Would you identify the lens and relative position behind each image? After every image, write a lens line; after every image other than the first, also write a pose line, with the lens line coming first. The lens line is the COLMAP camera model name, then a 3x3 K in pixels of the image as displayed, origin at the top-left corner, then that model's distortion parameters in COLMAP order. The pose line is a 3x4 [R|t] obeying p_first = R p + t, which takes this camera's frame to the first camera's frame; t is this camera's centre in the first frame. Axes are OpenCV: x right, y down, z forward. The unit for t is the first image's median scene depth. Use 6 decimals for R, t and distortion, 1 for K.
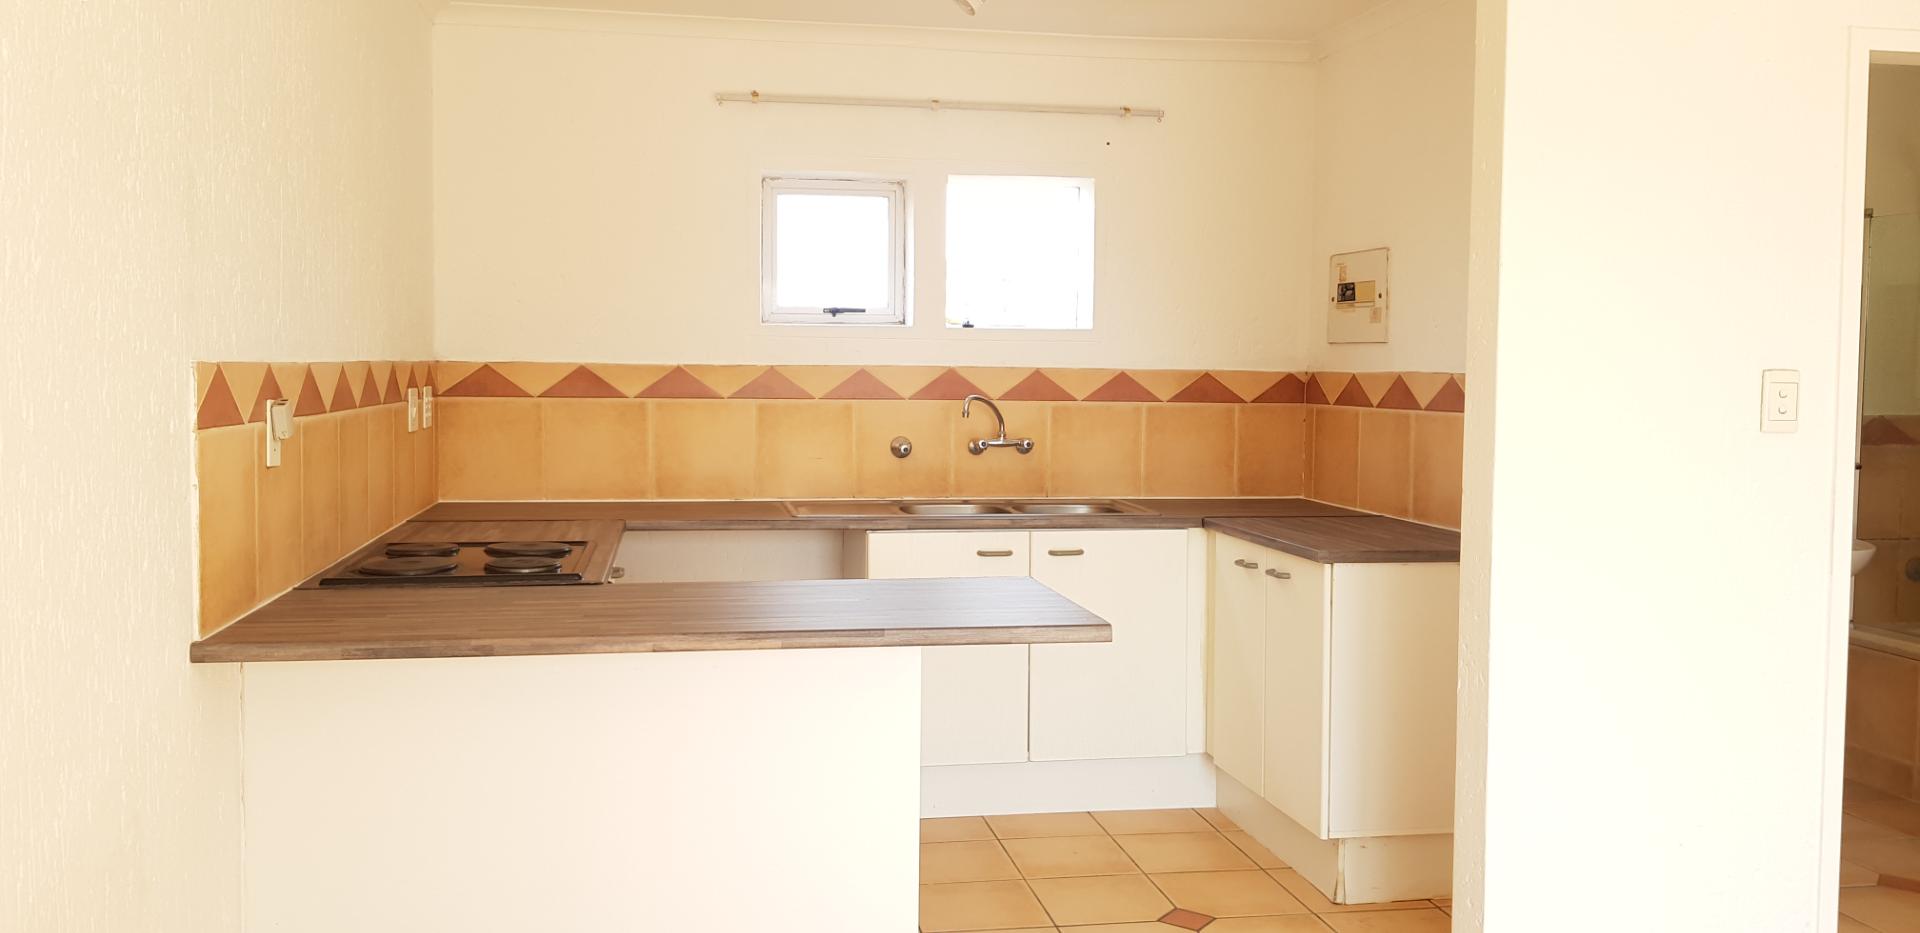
lens RADIAL K [[1480.3, 0, 920.5], [0, 1480.3, 436.3], [0, 0, 1]] dist [0.115925, -0.224361]
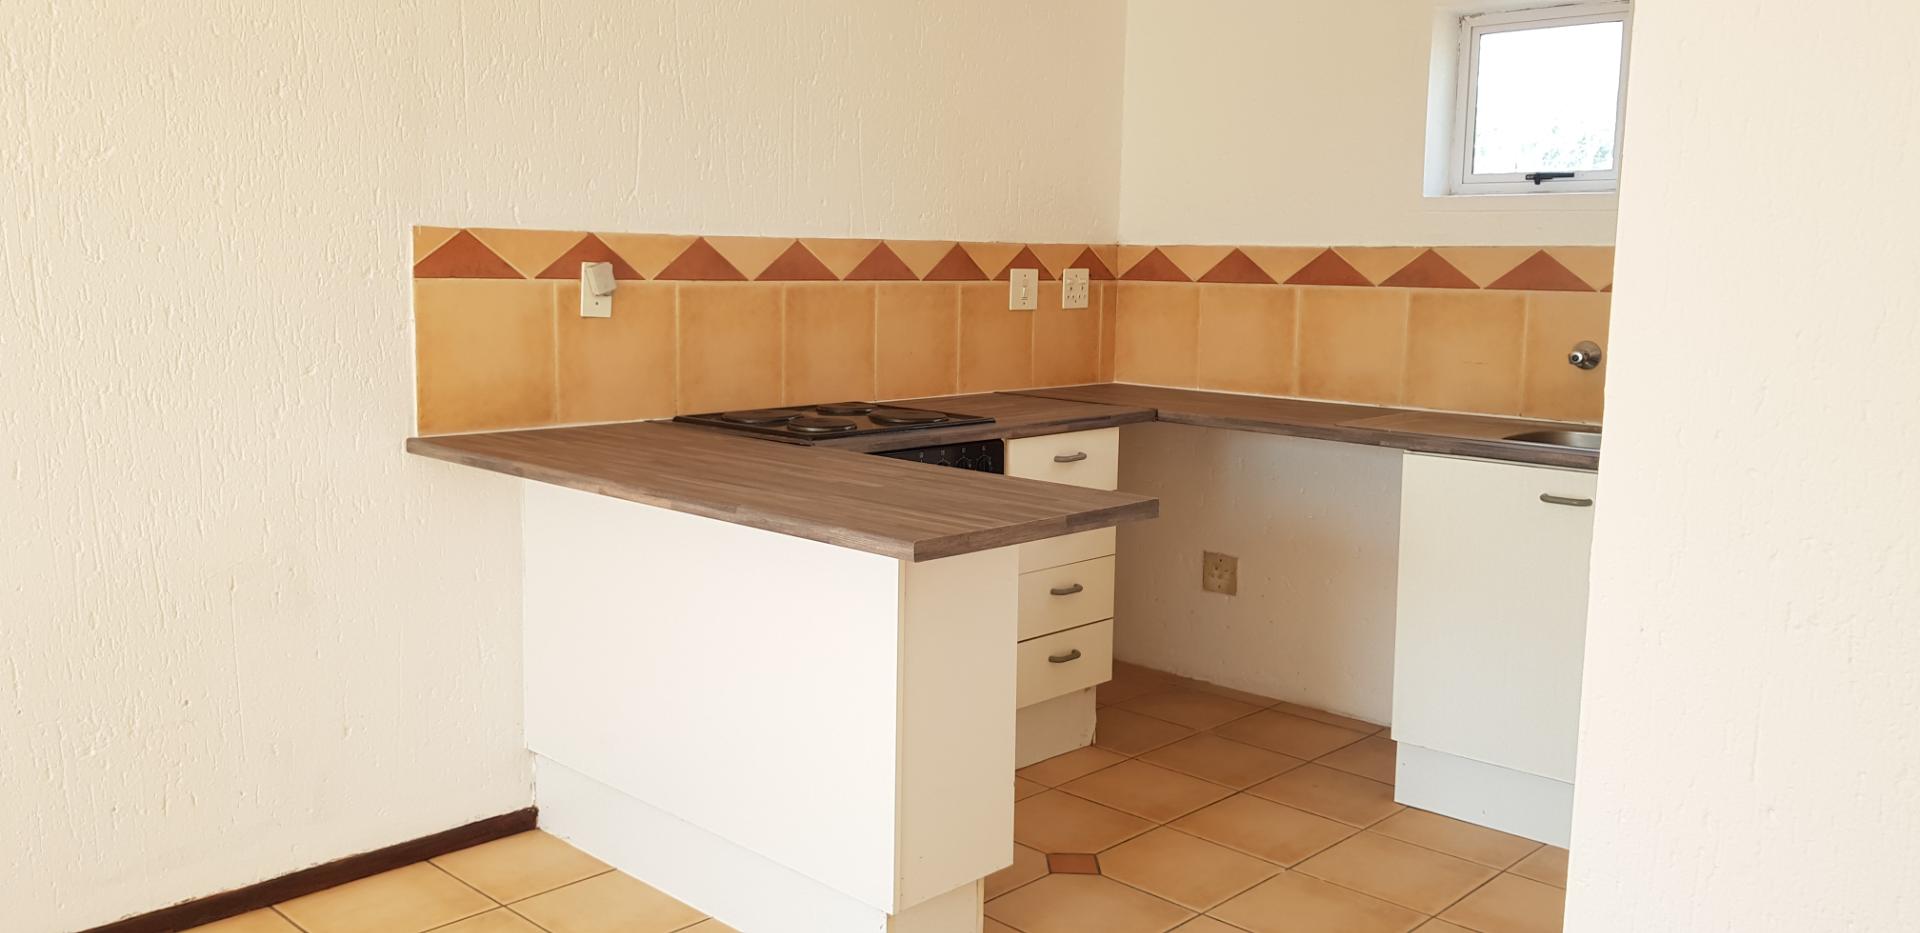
lens RADIAL K [[1480.3, 0, 920.5], [0, 1480.3, 436.3], [0, 0, 1]] dist [0.115925, -0.224361]
pose [[0.584363, 0.097824, -0.805575, 0.415756], [-0.047841, 0.995134, 0.086139, -0.001011], [0.810081, -0.011797, 0.586199, 0.277474]]
